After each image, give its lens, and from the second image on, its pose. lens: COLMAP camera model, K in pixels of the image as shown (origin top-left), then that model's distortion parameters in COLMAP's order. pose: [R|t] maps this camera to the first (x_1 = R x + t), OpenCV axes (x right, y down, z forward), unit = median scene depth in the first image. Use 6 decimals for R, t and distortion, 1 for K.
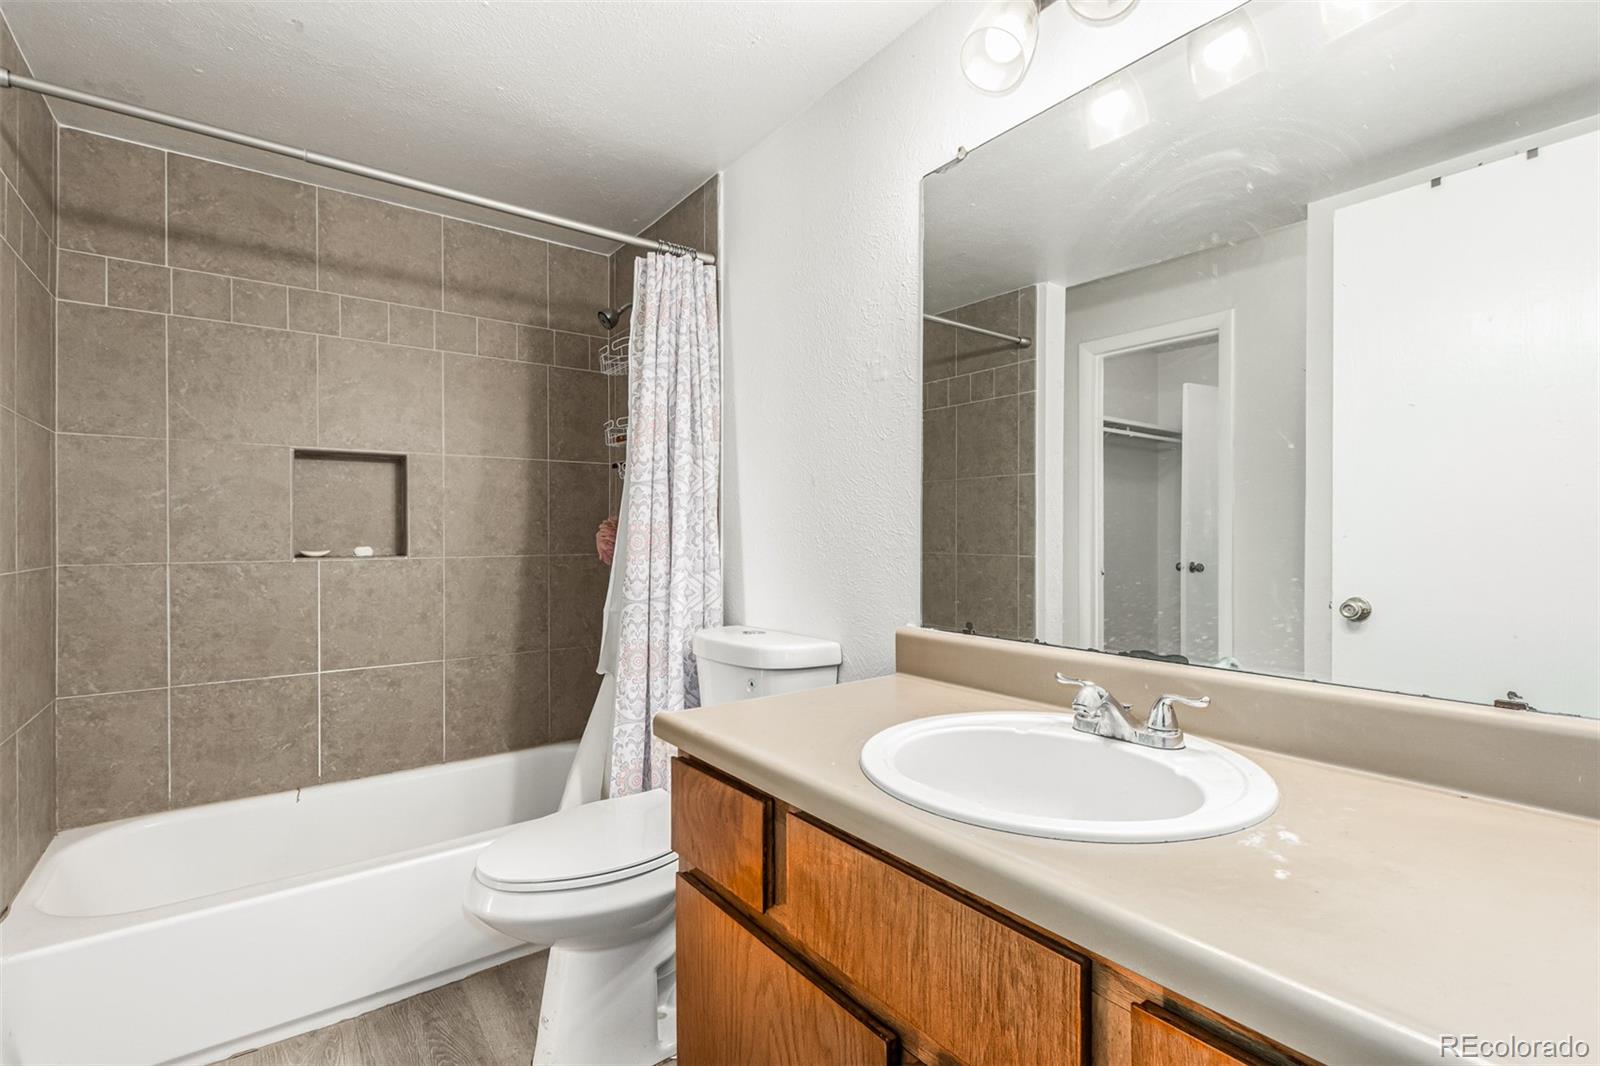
lens RADIAL K [[729.0, 0, 800.0], [0, 729.0, 533.0], [0, 0, 1]] dist [0.000788, 0.000102]
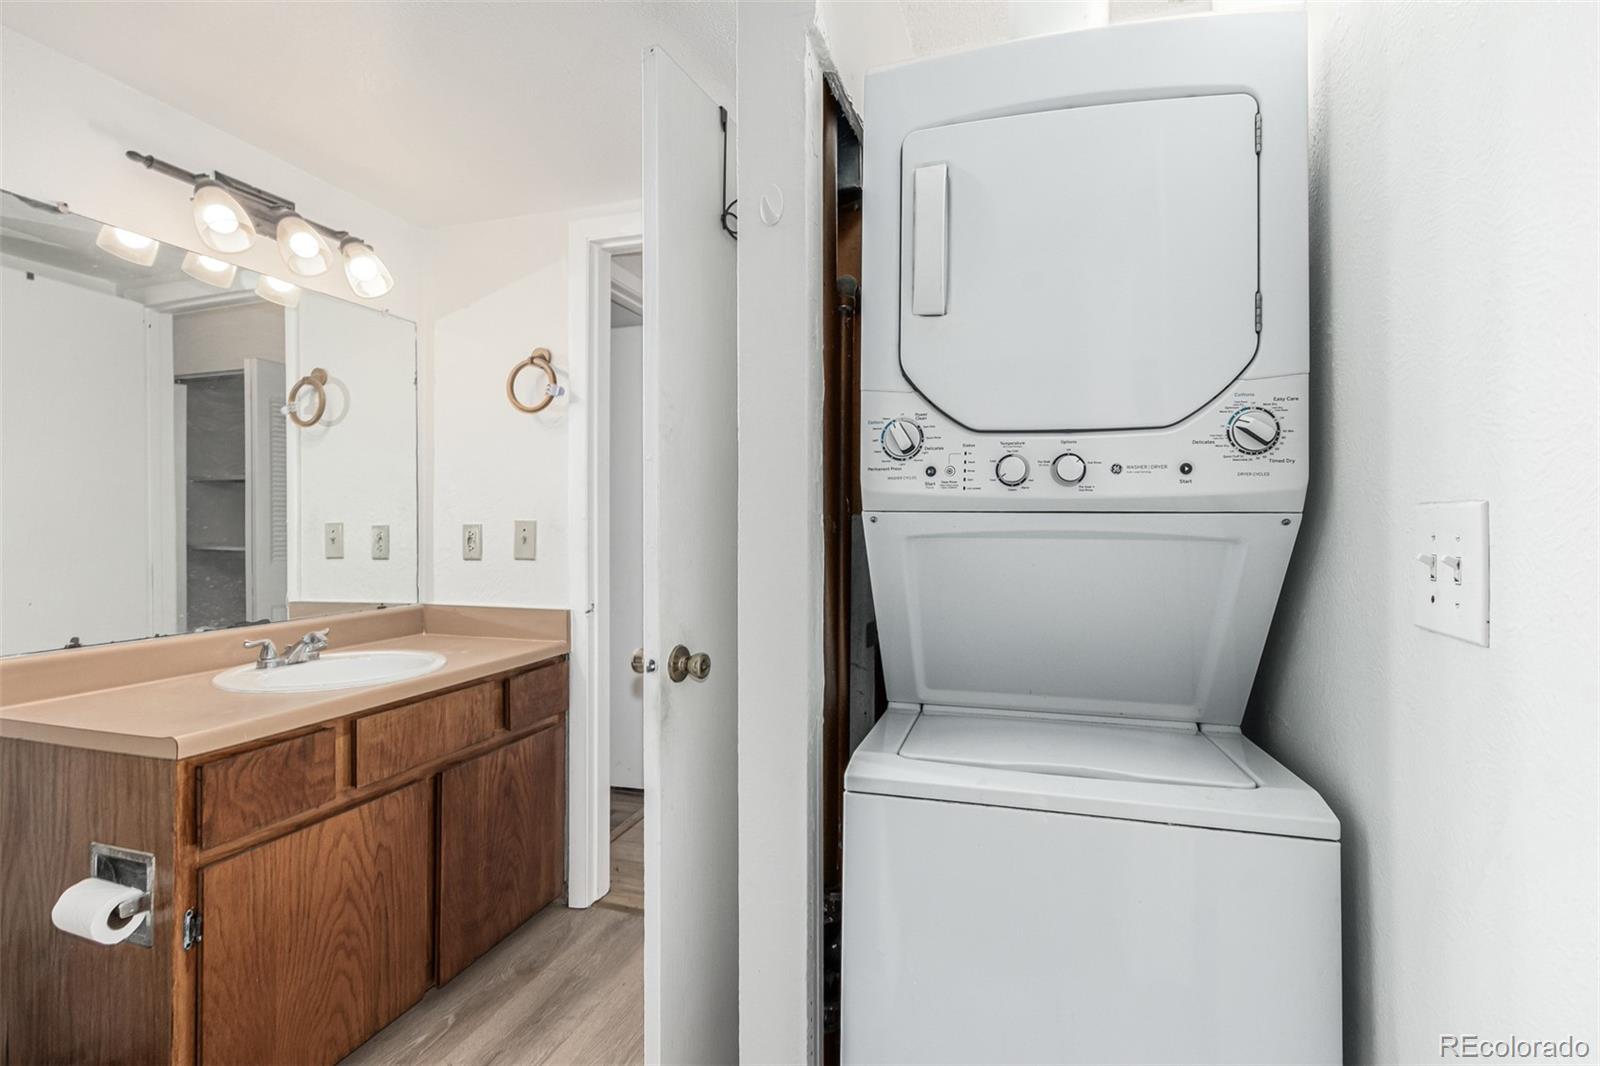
lens RADIAL K [[735.7, 0, 808.5], [0, 735.7, 524.9], [0, 0, 1]] dist [0.002851, 0.000064]
pose [[-0.576571, 0.003209, 0.817041, -0.834115], [0.001650, 0.999995, -0.002763, -0.026889], [-0.817045, -0.000245, -0.576573, 0.464050]]
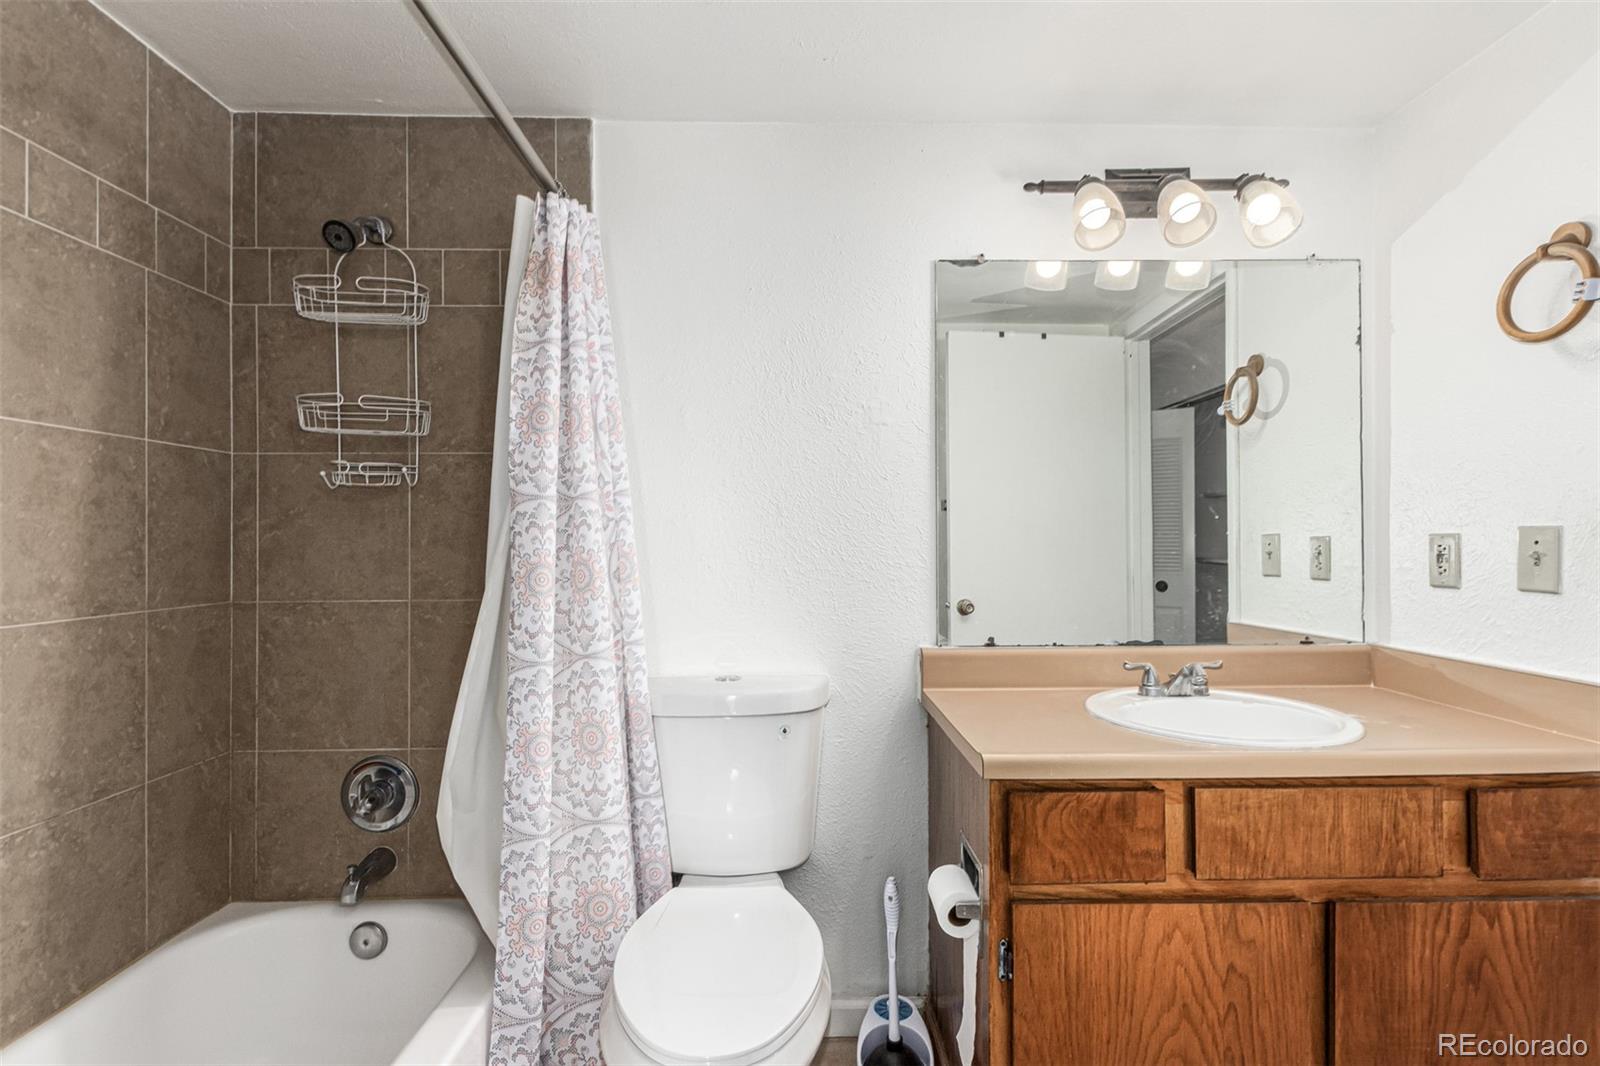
lens RADIAL K [[751.2, 0, 800.3], [0, 751.2, 539.5], [0, 0, 1]] dist [0.009656, -0.006422]
pose [[0.589013, 0.001923, 0.808122, -0.626233], [0.002979, 0.999985, -0.004552, -0.024344], [-0.808118, 0.005089, 0.588998, 0.318319]]
